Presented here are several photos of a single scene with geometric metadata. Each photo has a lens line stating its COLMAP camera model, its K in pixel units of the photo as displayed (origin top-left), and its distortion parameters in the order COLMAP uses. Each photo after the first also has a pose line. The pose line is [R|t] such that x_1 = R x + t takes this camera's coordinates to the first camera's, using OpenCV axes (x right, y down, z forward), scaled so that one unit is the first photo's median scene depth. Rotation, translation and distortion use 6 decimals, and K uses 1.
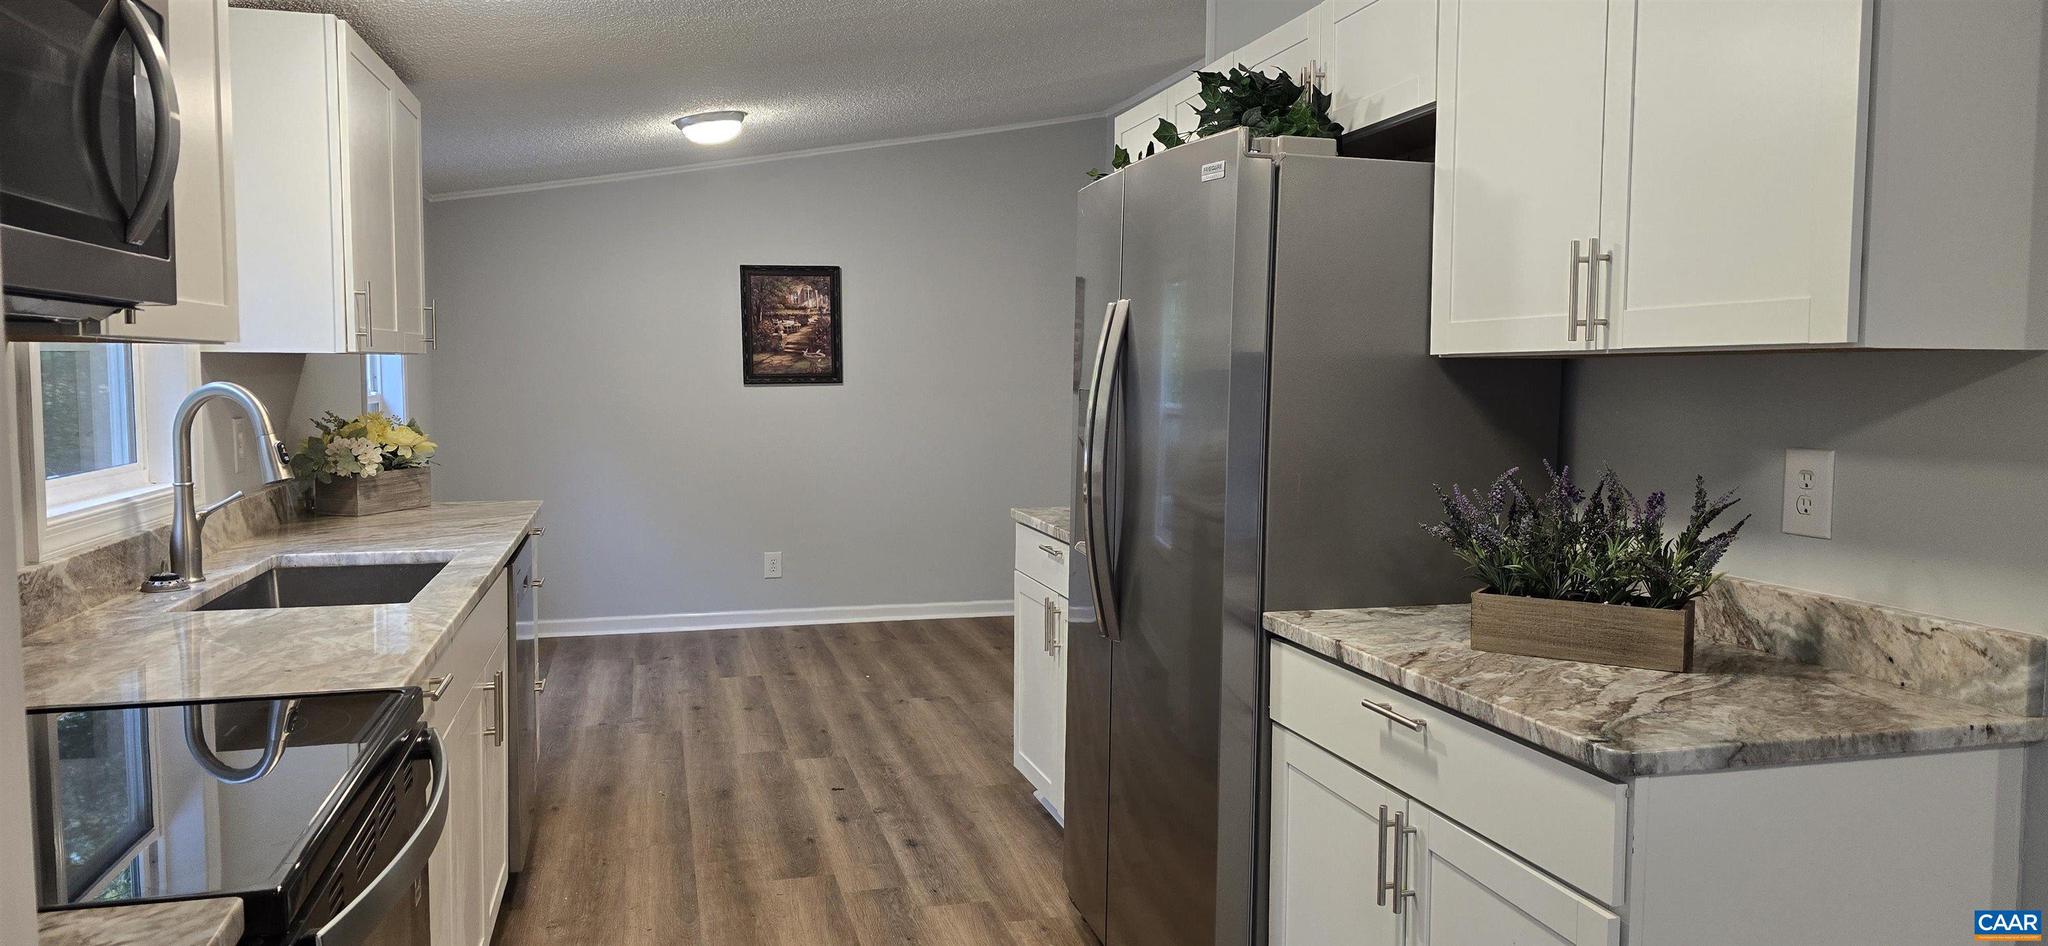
lens RADIAL K [[1353.5, 0, 1028.4], [0, 1353.5, 468.5], [0, 0, 1]] dist [0.067663, -0.068798]
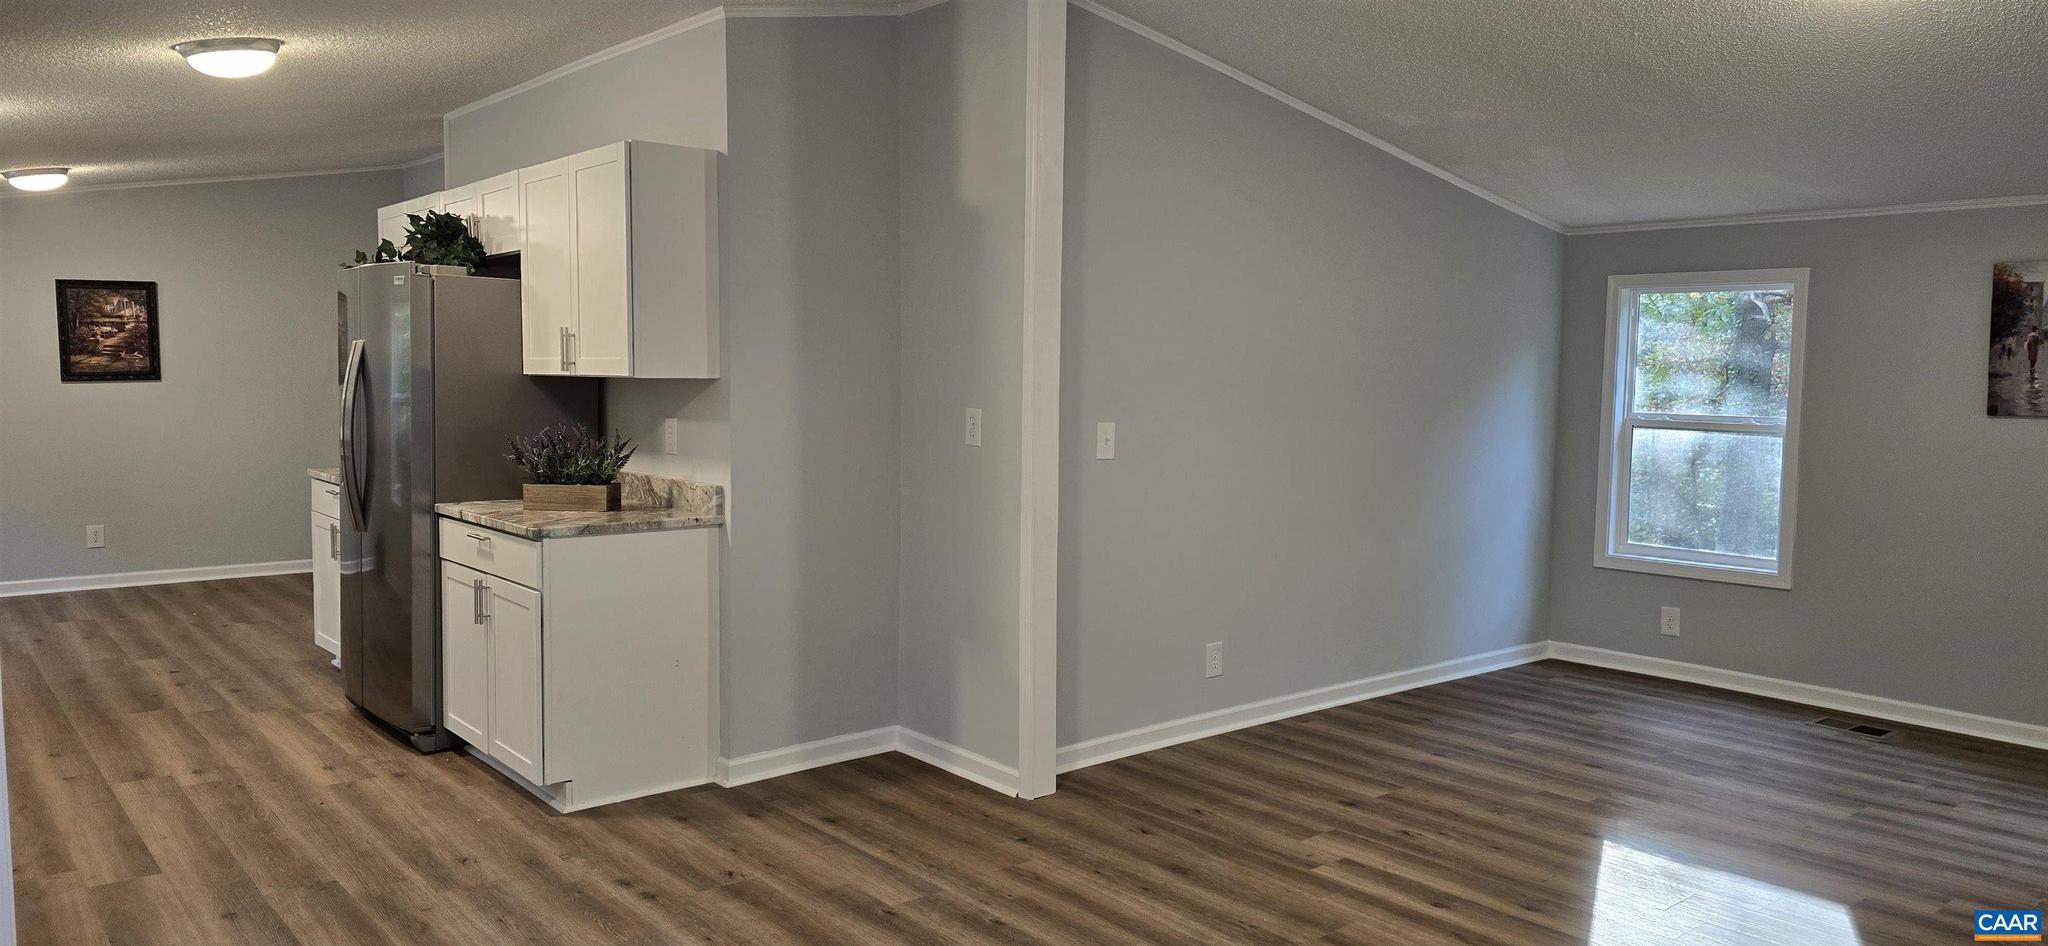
lens RADIAL K [[1372.1, 0, 1029.4], [0, 1372.1, 461.5], [0, 0, 1]] dist [0.073060, -0.073396]
pose [[0.908533, -0.026735, 0.416958, 0.082610], [0.025548, 0.999638, 0.008428, 0.034270], [-0.417032, 0.002995, 0.908887, -0.838132]]
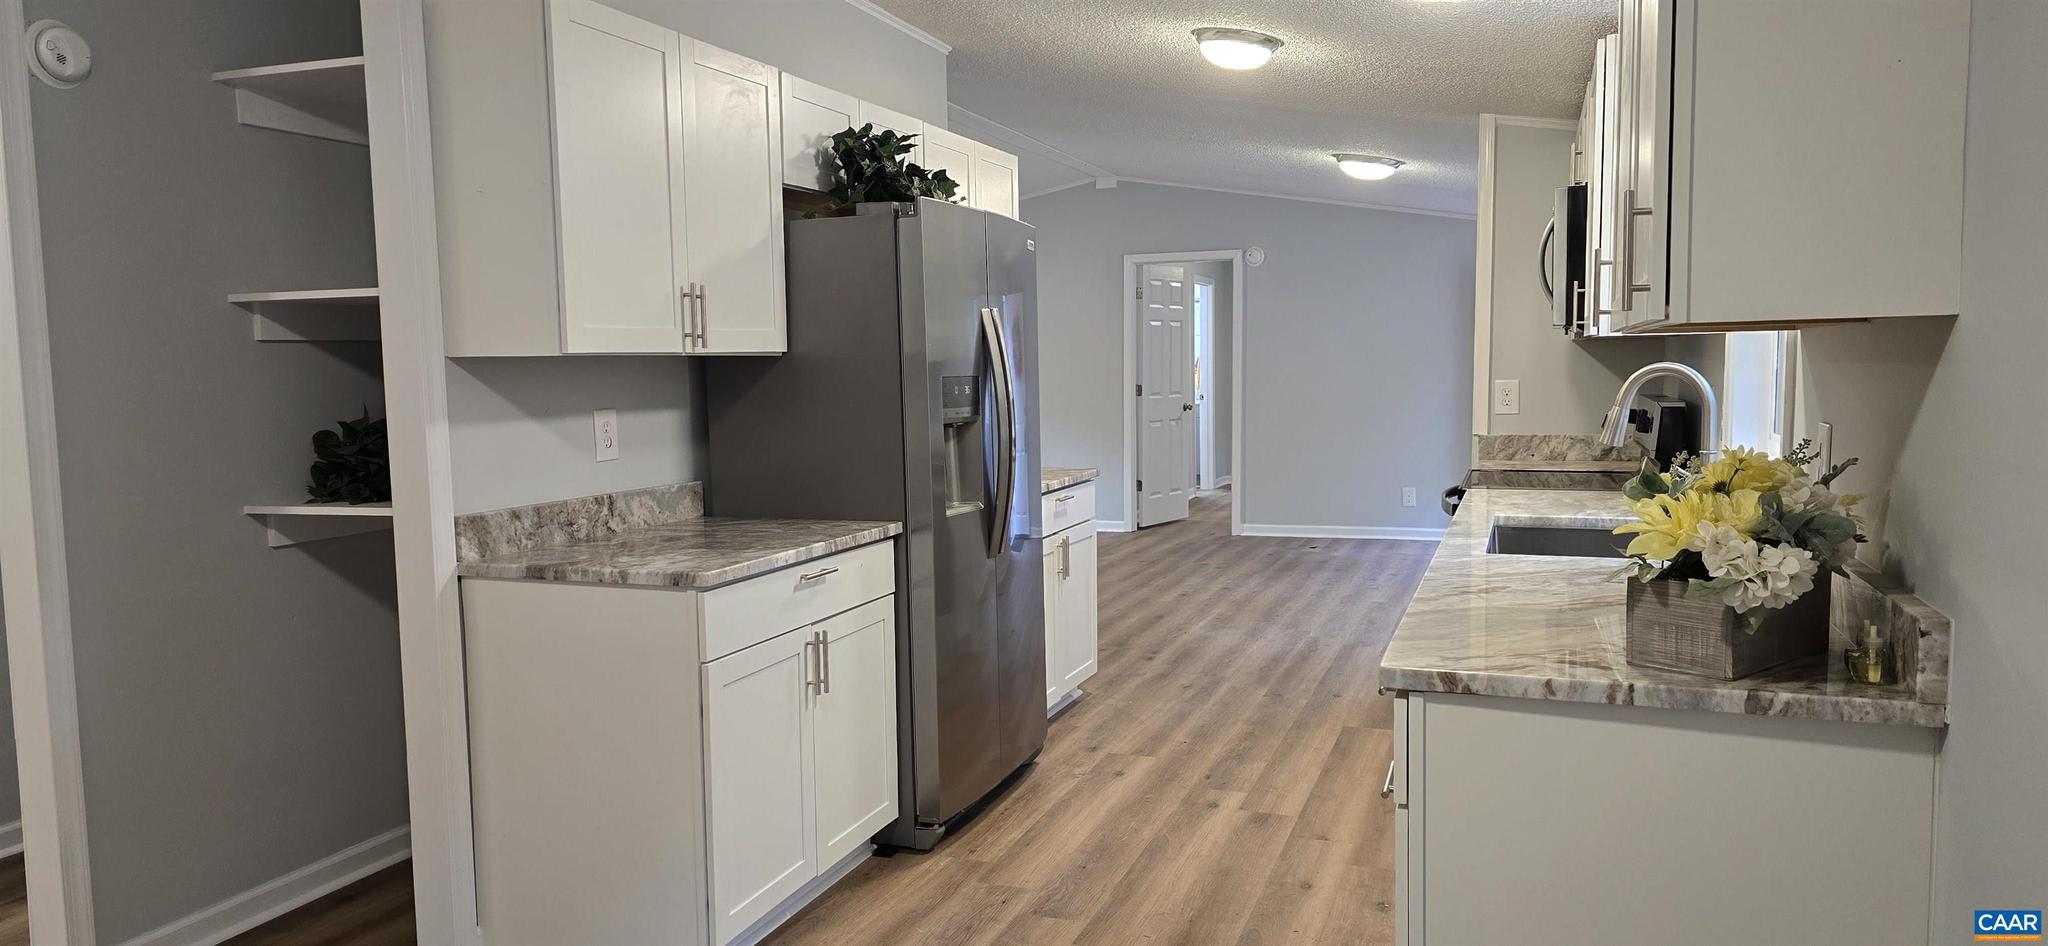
lens RADIAL K [[1353.5, 0, 1028.4], [0, 1353.5, 468.5], [0, 0, 1]] dist [0.067663, -0.068798]
pose [[-0.811525, -0.043666, 0.582684, -0.623698], [0.050865, 0.988139, 0.144893, -0.128257], [-0.582100, 0.147223, -0.799678, 1.701212]]
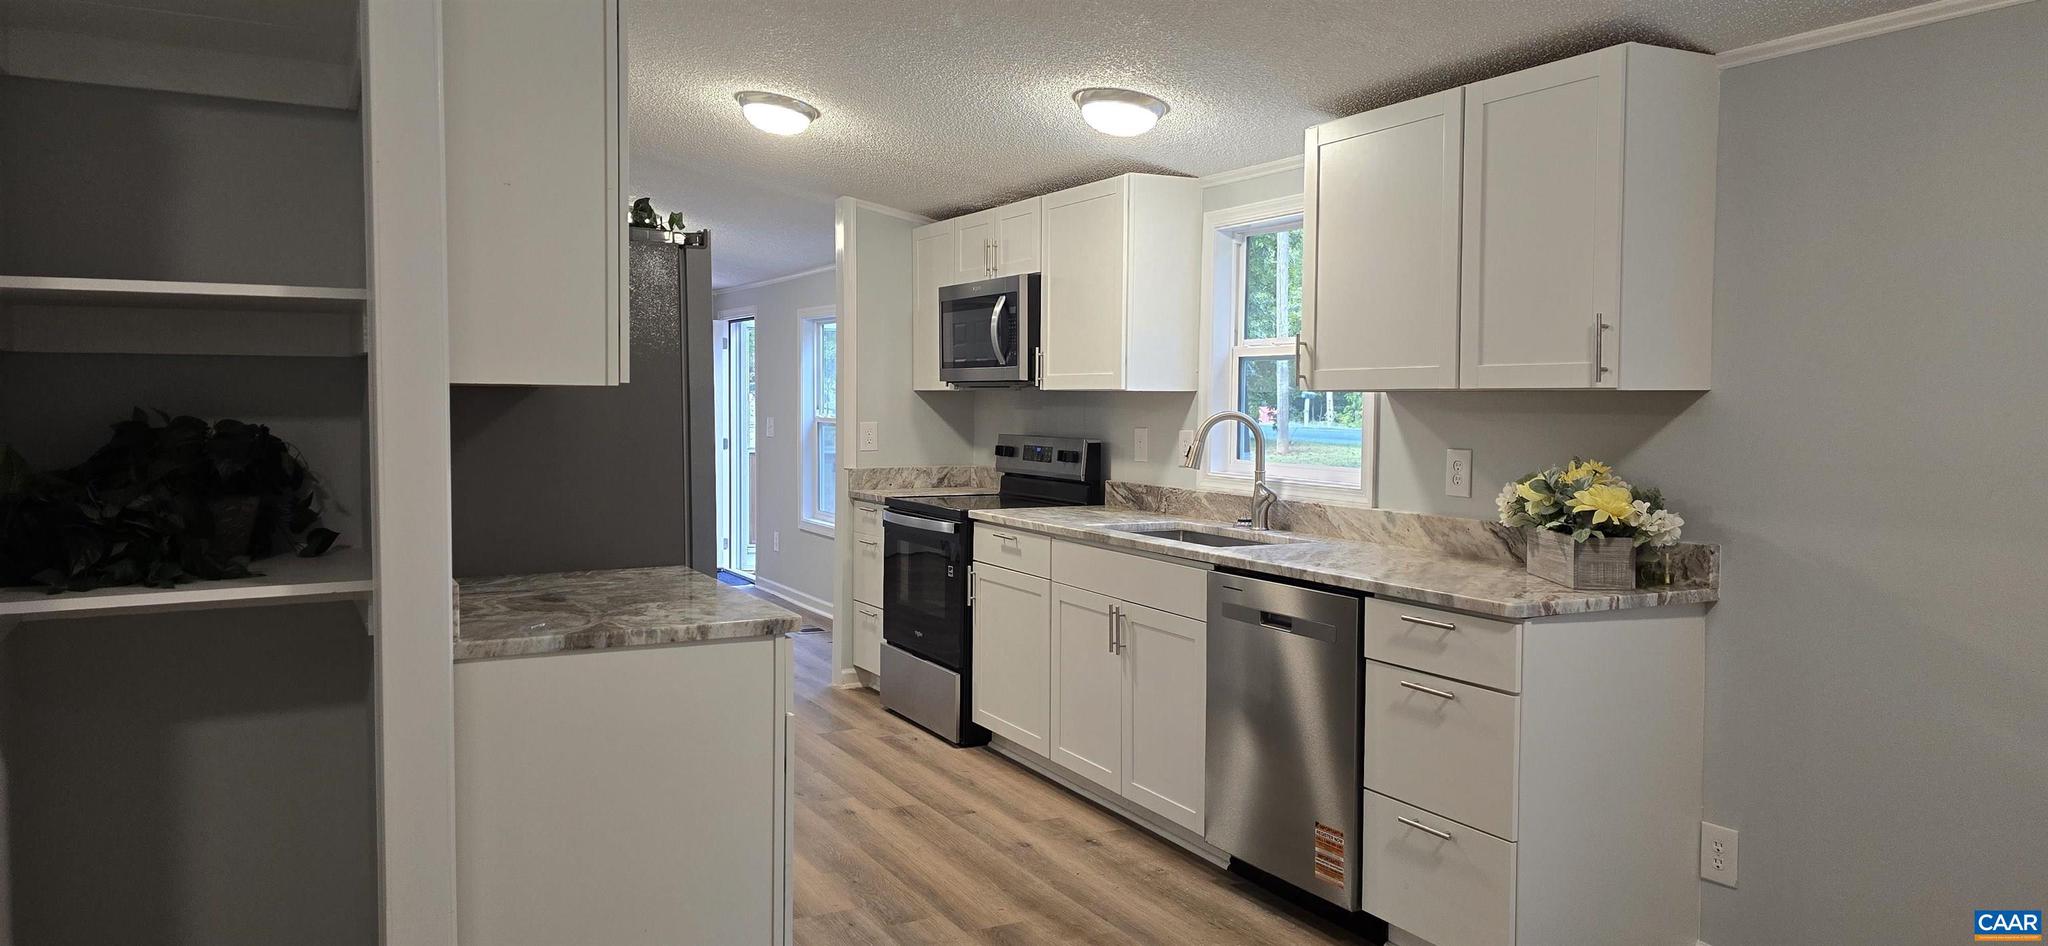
lens RADIAL K [[1351.3, 0, 995.9], [0, 1351.3, 442.3], [0, 0, 1]] dist [0.072651, -0.068263]
pose [[-0.977557, -0.010381, -0.210415, 0.039936], [-0.032733, 0.994140, 0.103023, -0.140487], [0.208113, 0.107599, -0.972168, 1.930750]]
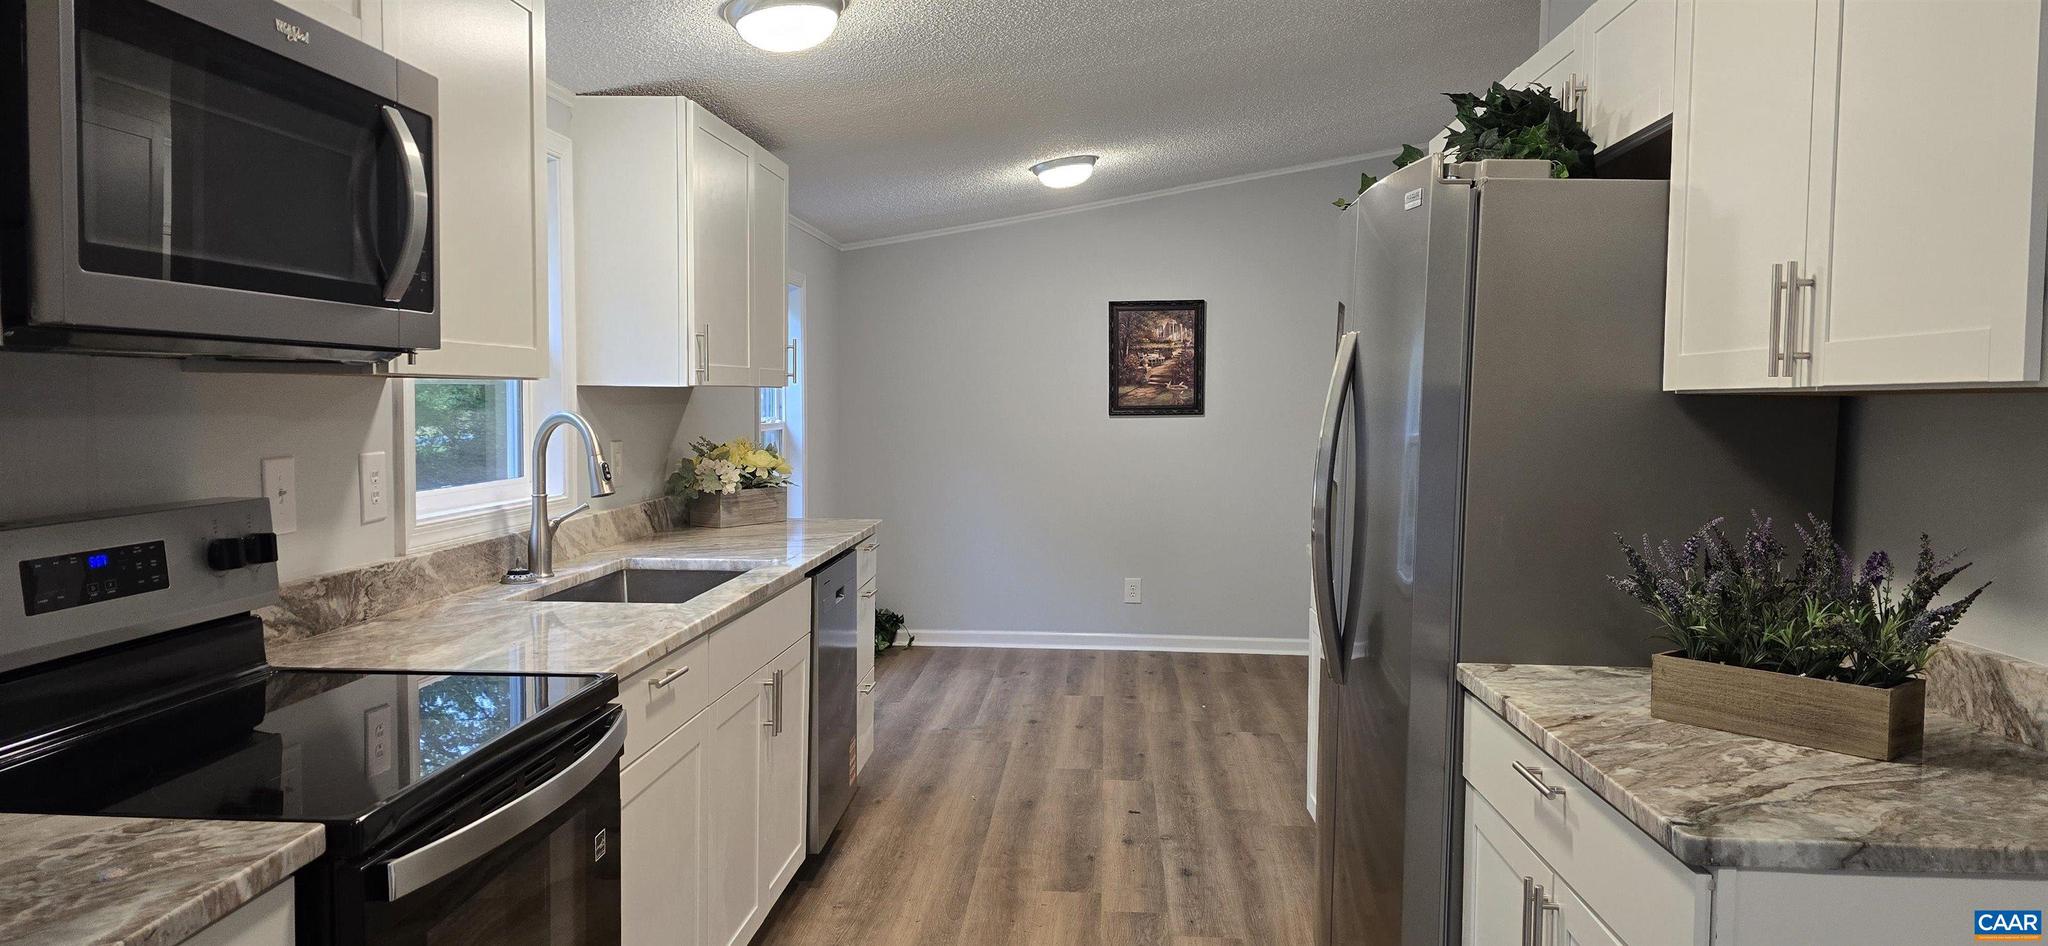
lens RADIAL K [[1353.6, 0, 1042.7], [0, 1353.6, 473.0], [0, 0, 1]] dist [0.075503, -0.071244]
pose [[0.948509, 0.022652, -0.315939, 0.136697], [-0.028756, 0.999479, -0.014670, -0.002525], [0.315442, 0.023000, 0.948666, 0.003097]]
